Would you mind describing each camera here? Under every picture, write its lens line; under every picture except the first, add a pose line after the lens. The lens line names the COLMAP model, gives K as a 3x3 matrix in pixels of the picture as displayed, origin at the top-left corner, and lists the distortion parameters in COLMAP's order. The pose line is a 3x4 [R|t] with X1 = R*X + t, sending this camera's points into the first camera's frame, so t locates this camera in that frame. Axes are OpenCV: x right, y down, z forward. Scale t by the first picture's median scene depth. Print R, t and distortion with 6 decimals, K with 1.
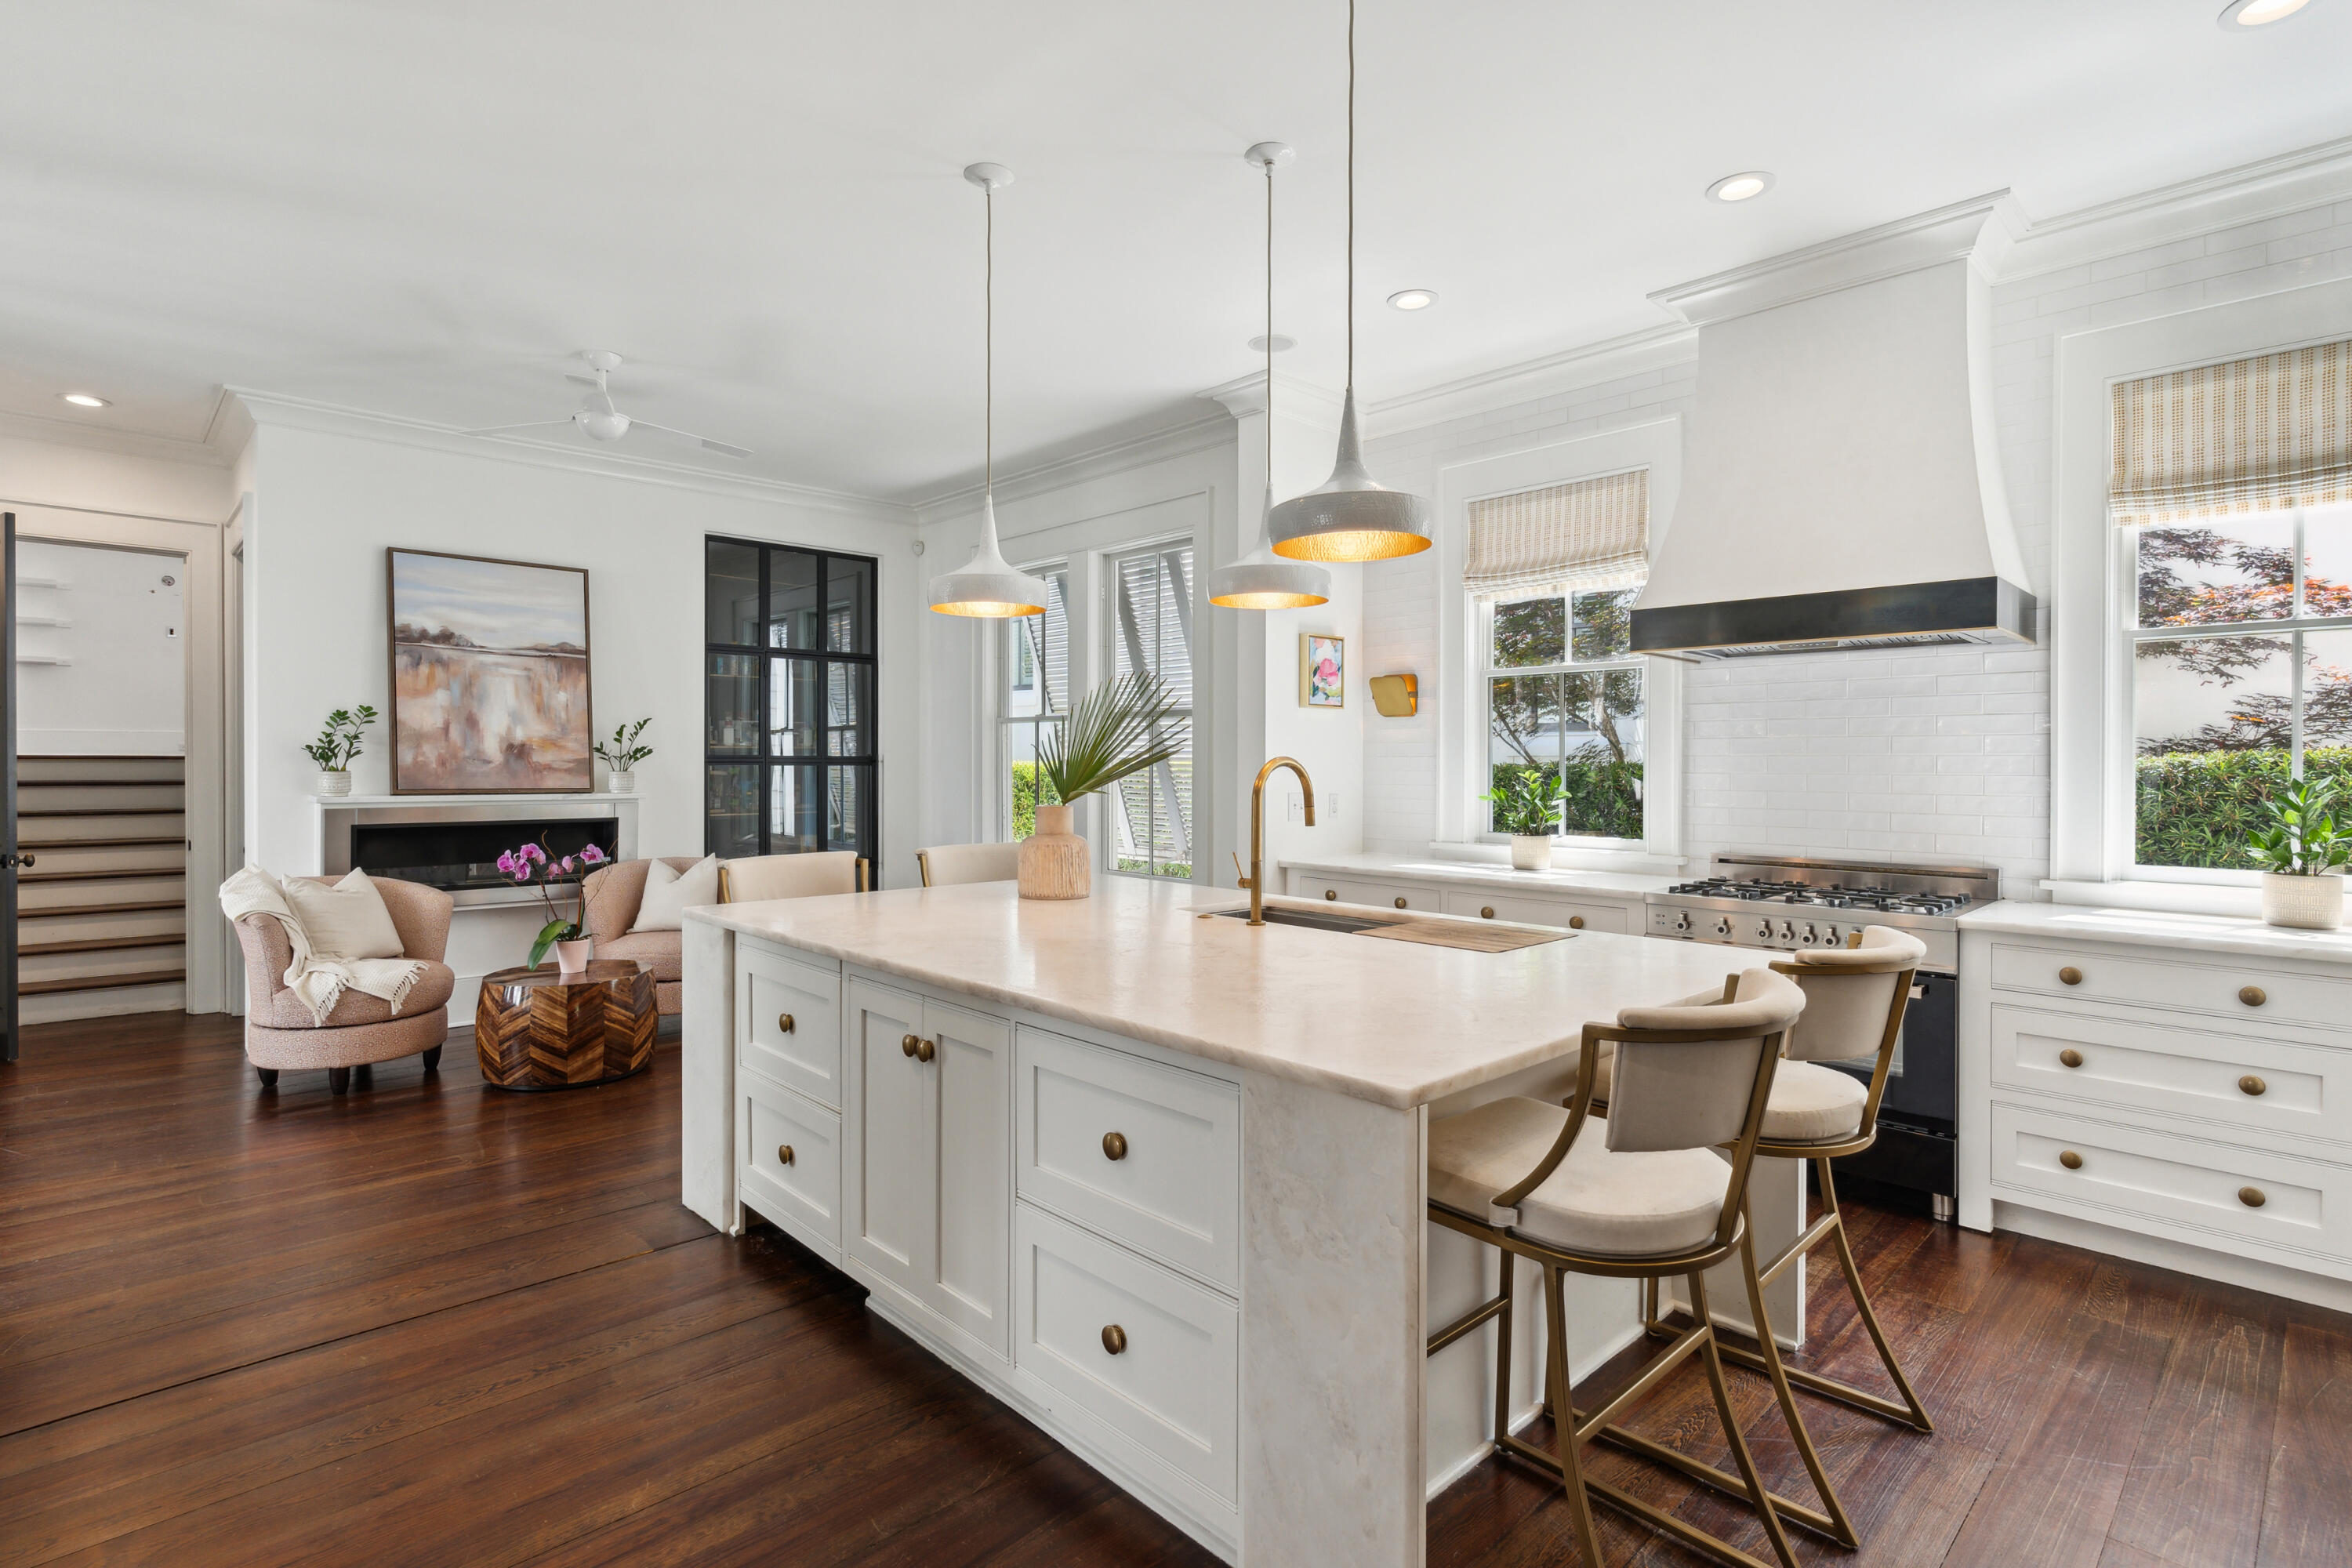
lens RADIAL K [[1140.9, 0, 1162.9], [0, 1140.9, 779.7], [0, 0, 1]] dist [-0.001696, -0.001584]
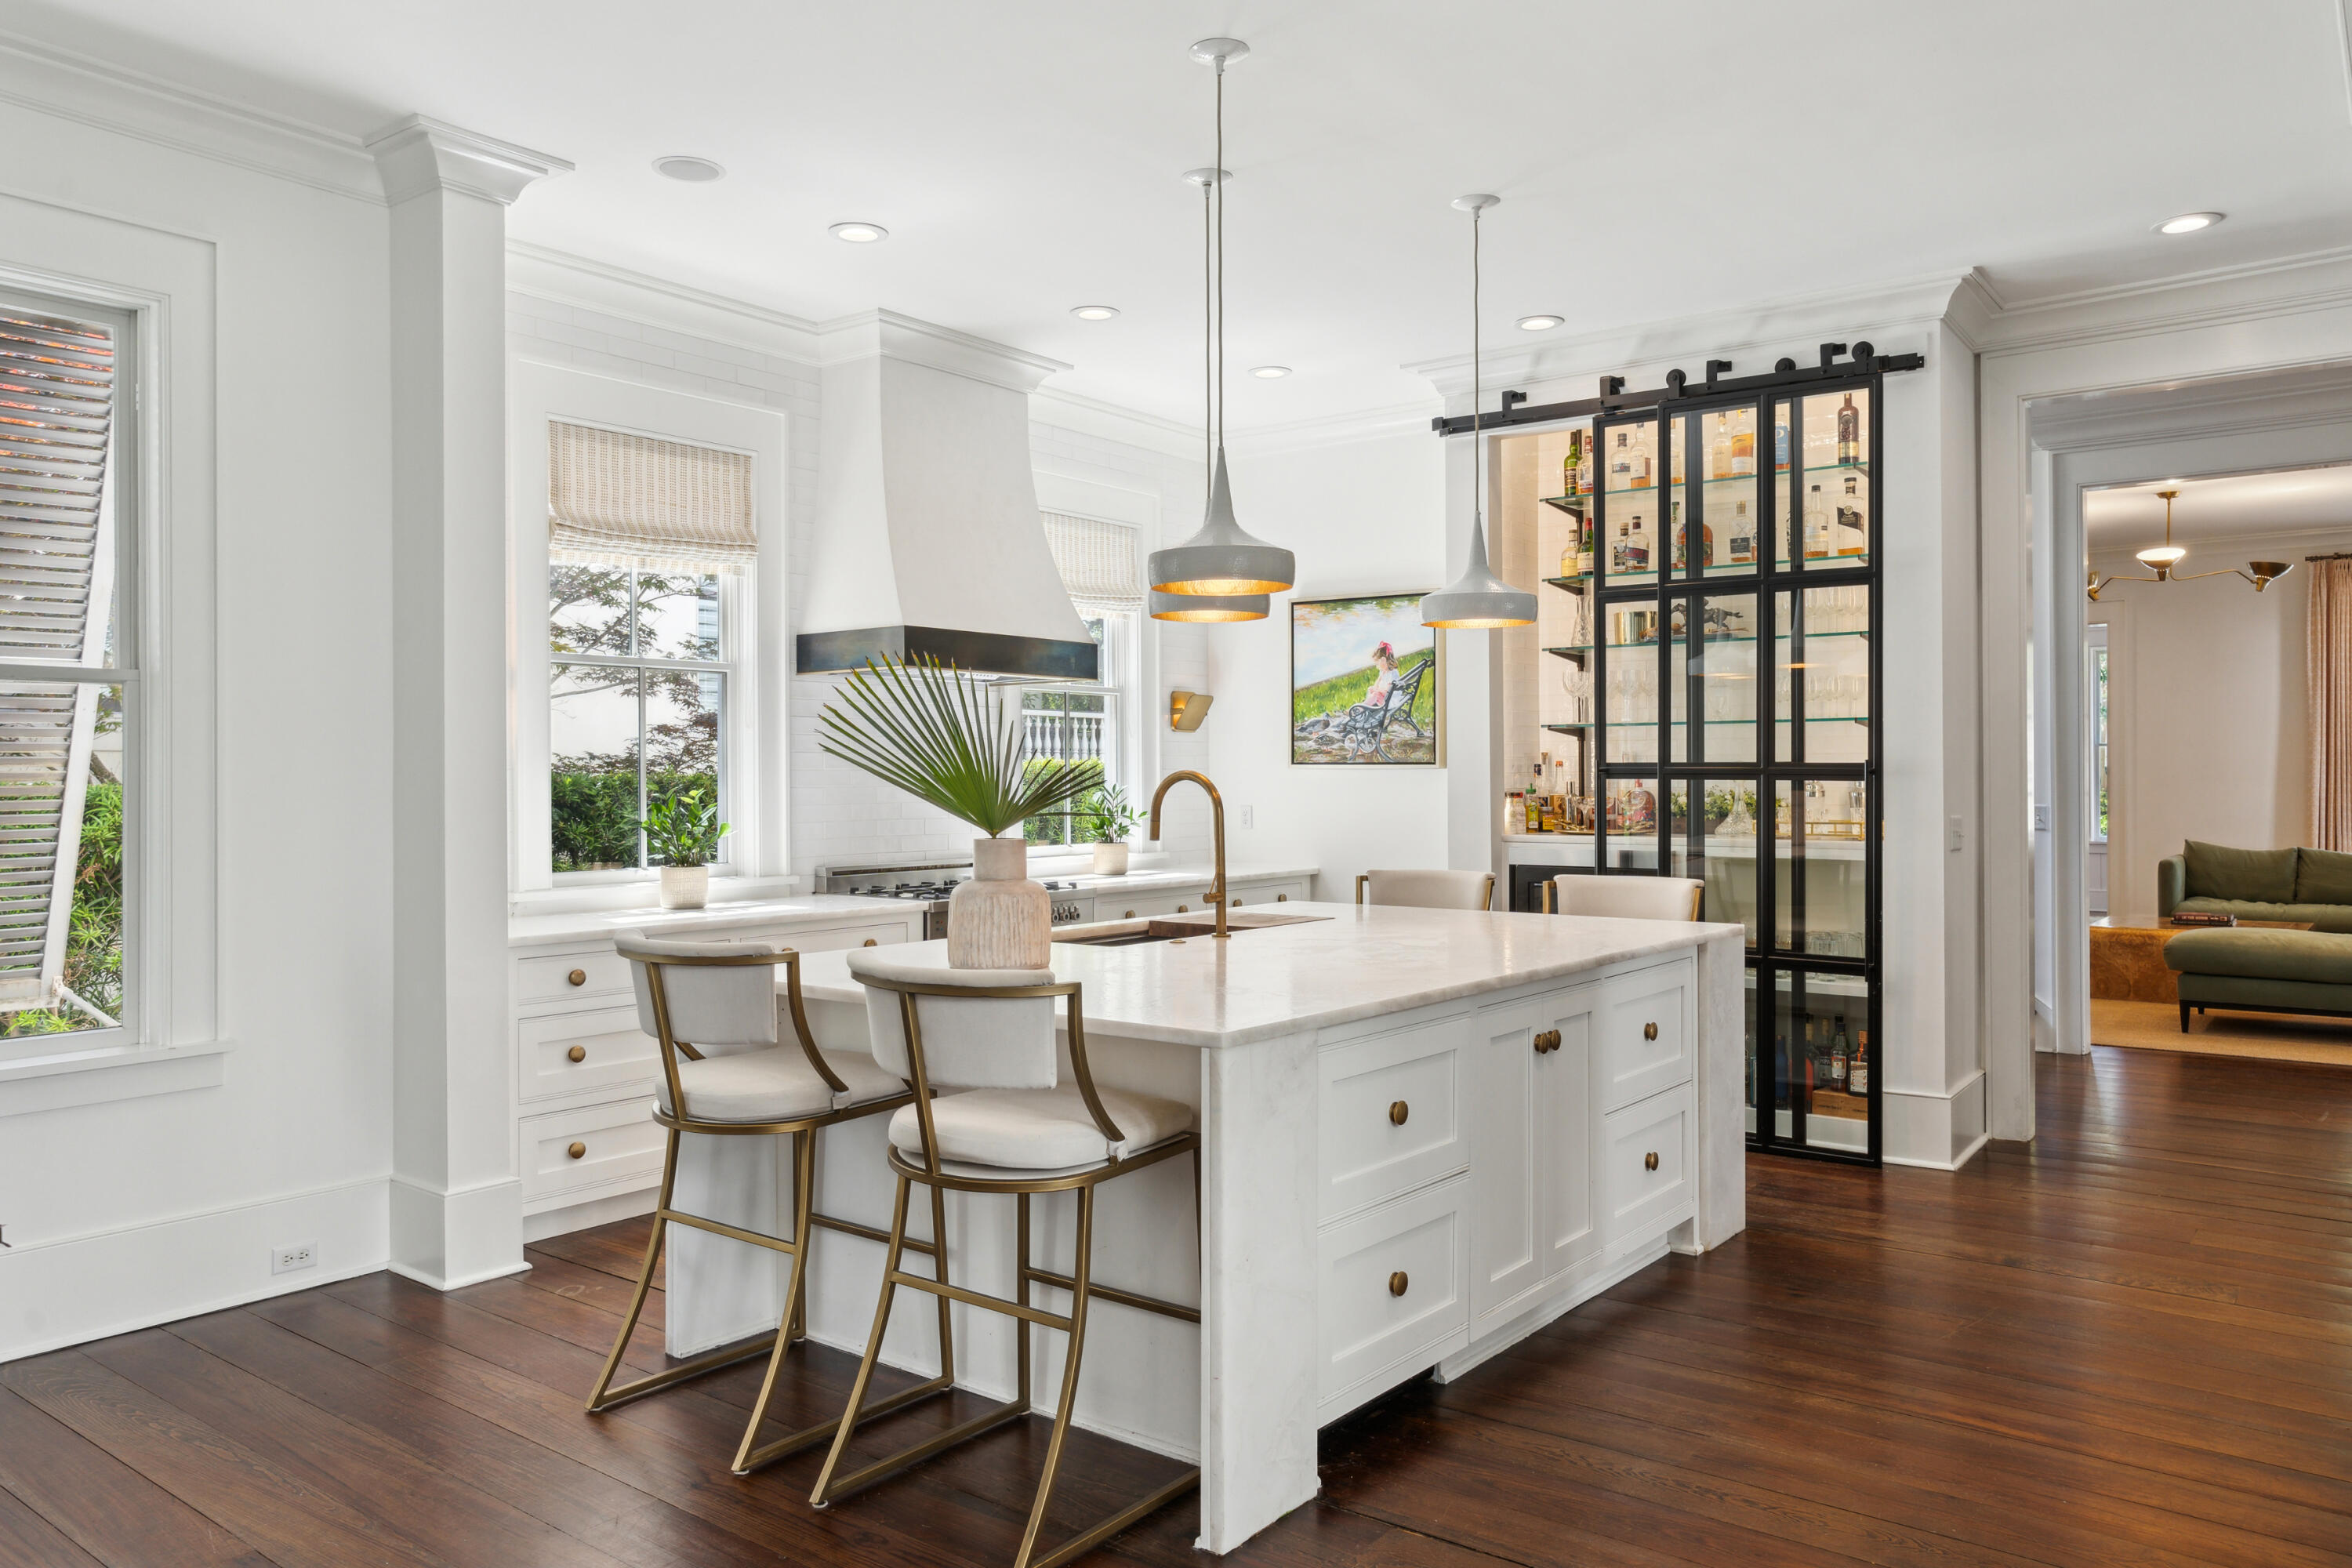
lens RADIAL K [[1644.3, 0, 1157.4], [0, 1644.3, 771.3], [0, 0, 1]] dist [0.011163, -0.002275]
pose [[-0.137657, -0.001196, 0.990479, -0.923536], [0.015328, 0.999877, 0.003338, -0.017752], [-0.990361, 0.015642, -0.137622, 0.851225]]
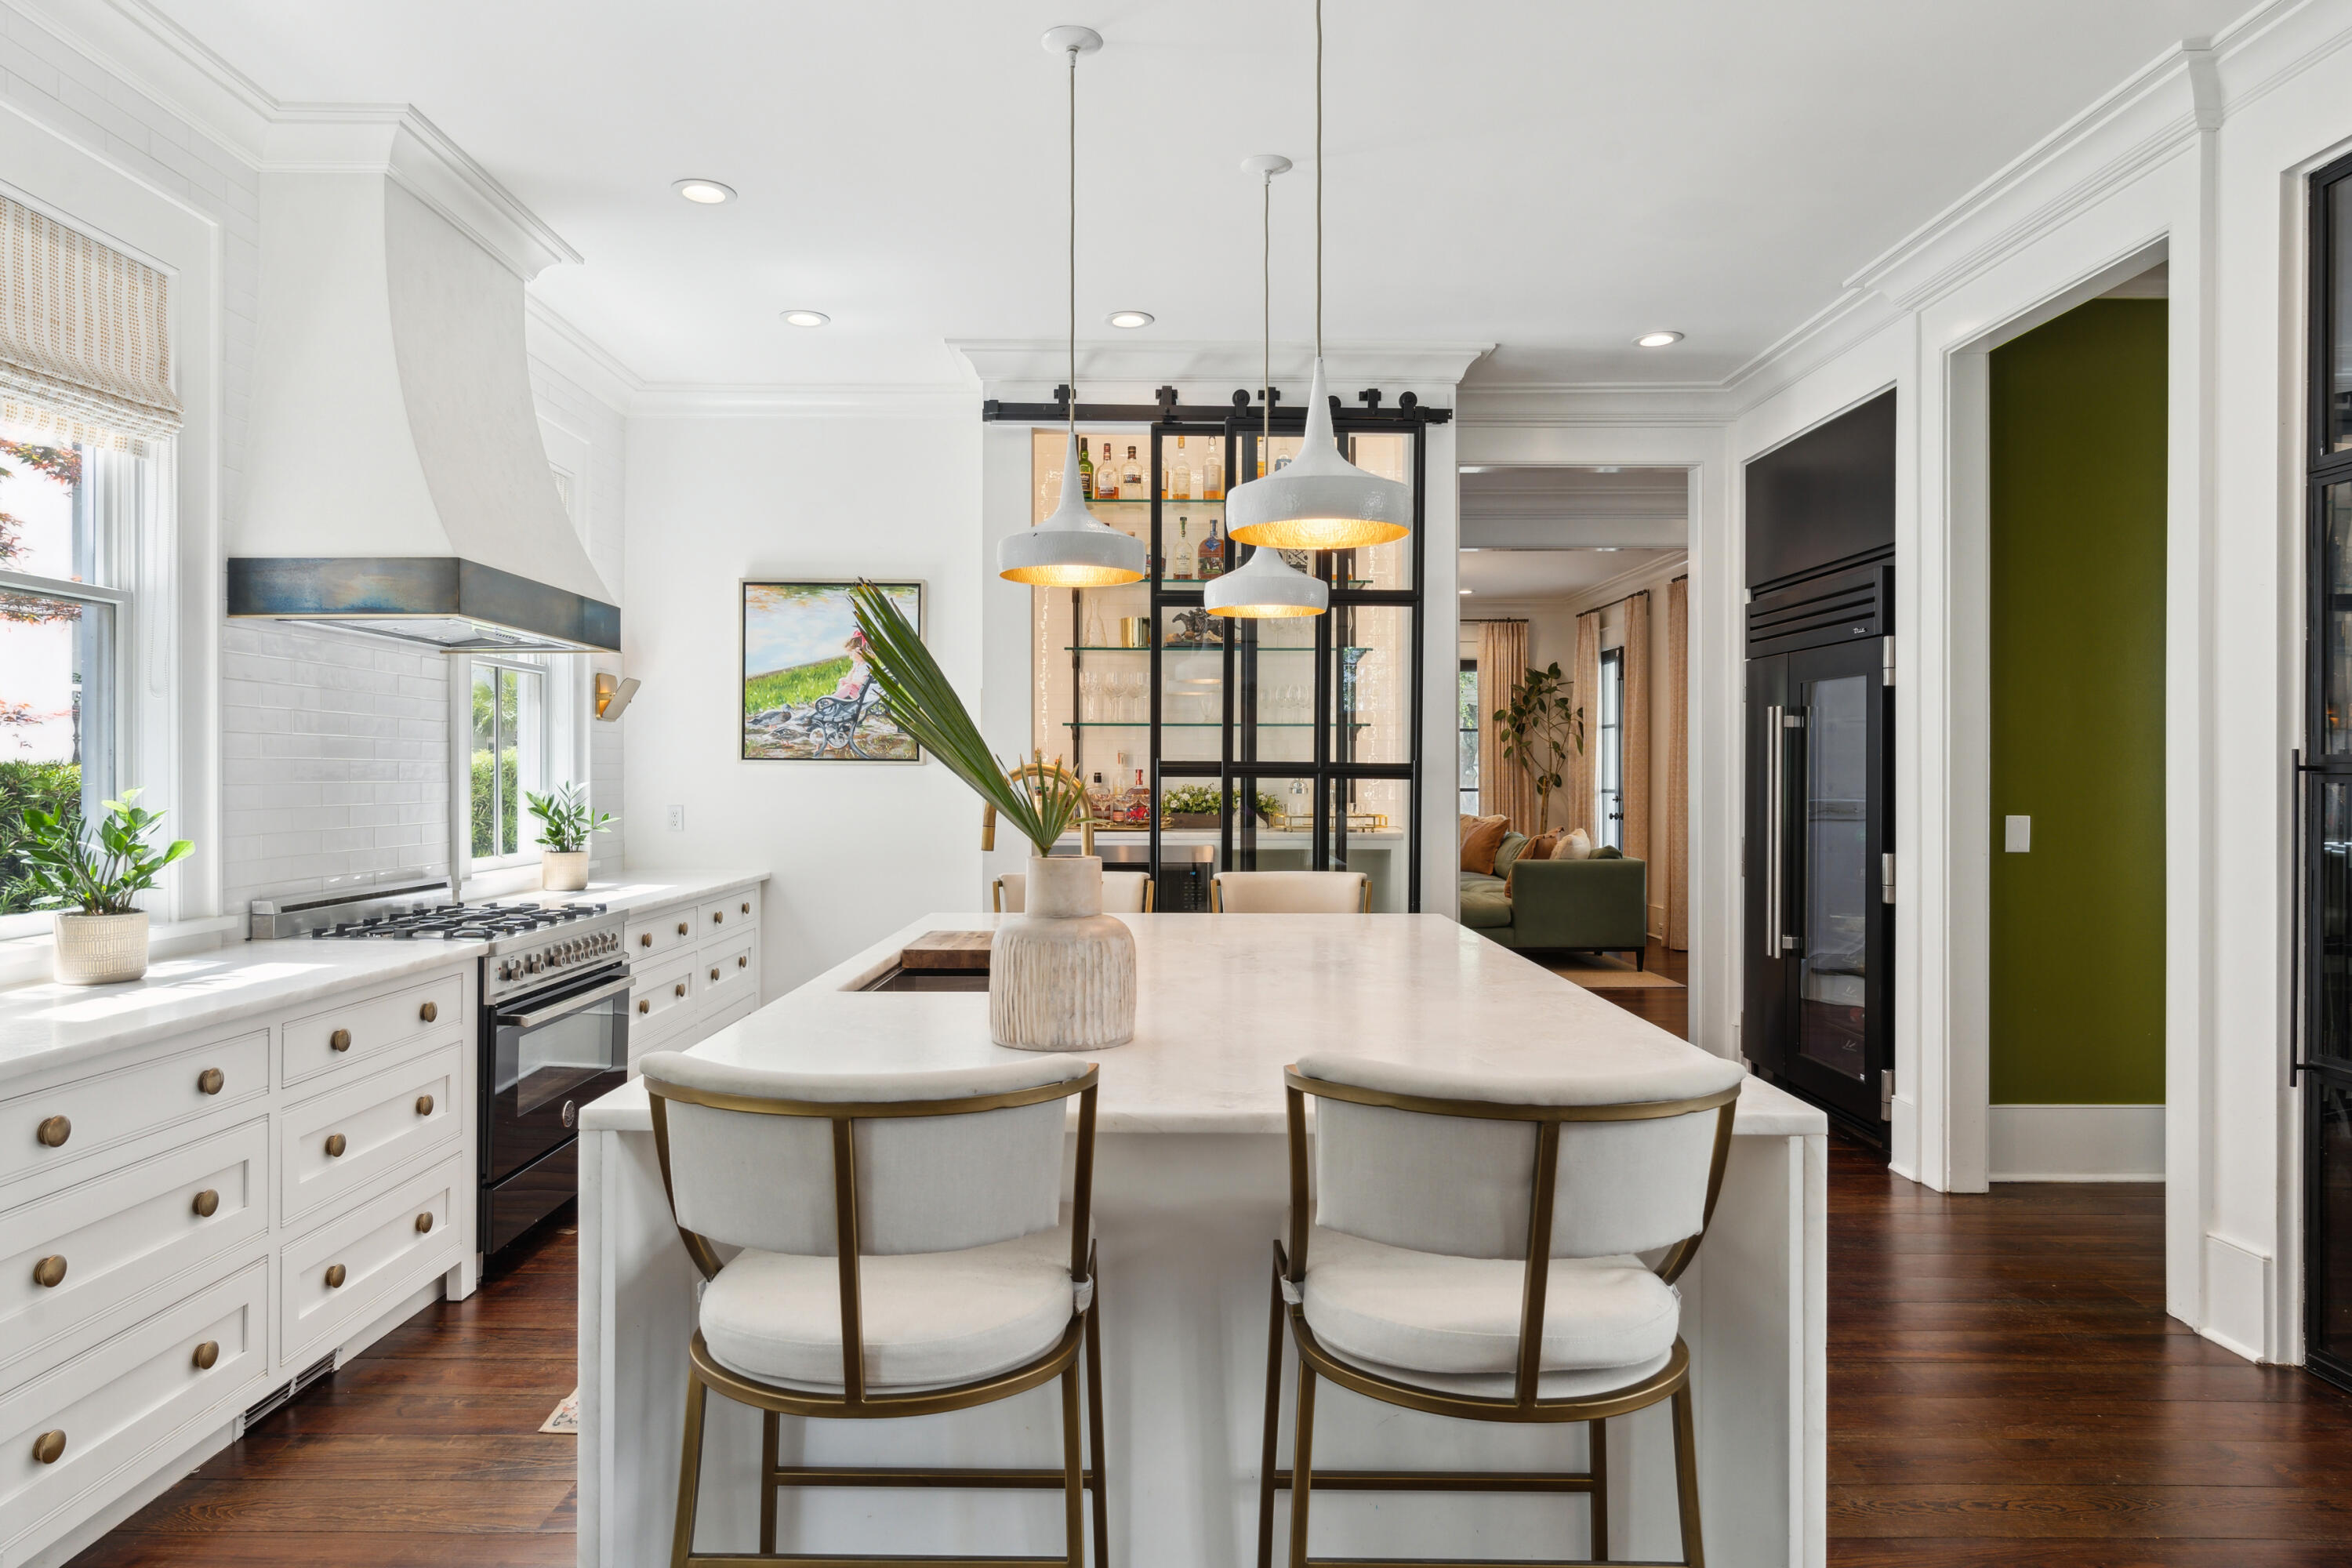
lens RADIAL K [[1404.2, 0, 1165.3], [0, 1404.2, 774.7], [0, 0, 1]] dist [0.006773, 0.002740]
pose [[-0.717178, -0.006298, 0.696861, -0.461037], [0.003641, 0.999912, 0.012785, -0.018137], [-0.696880, 0.011706, -0.717092, 1.154205]]
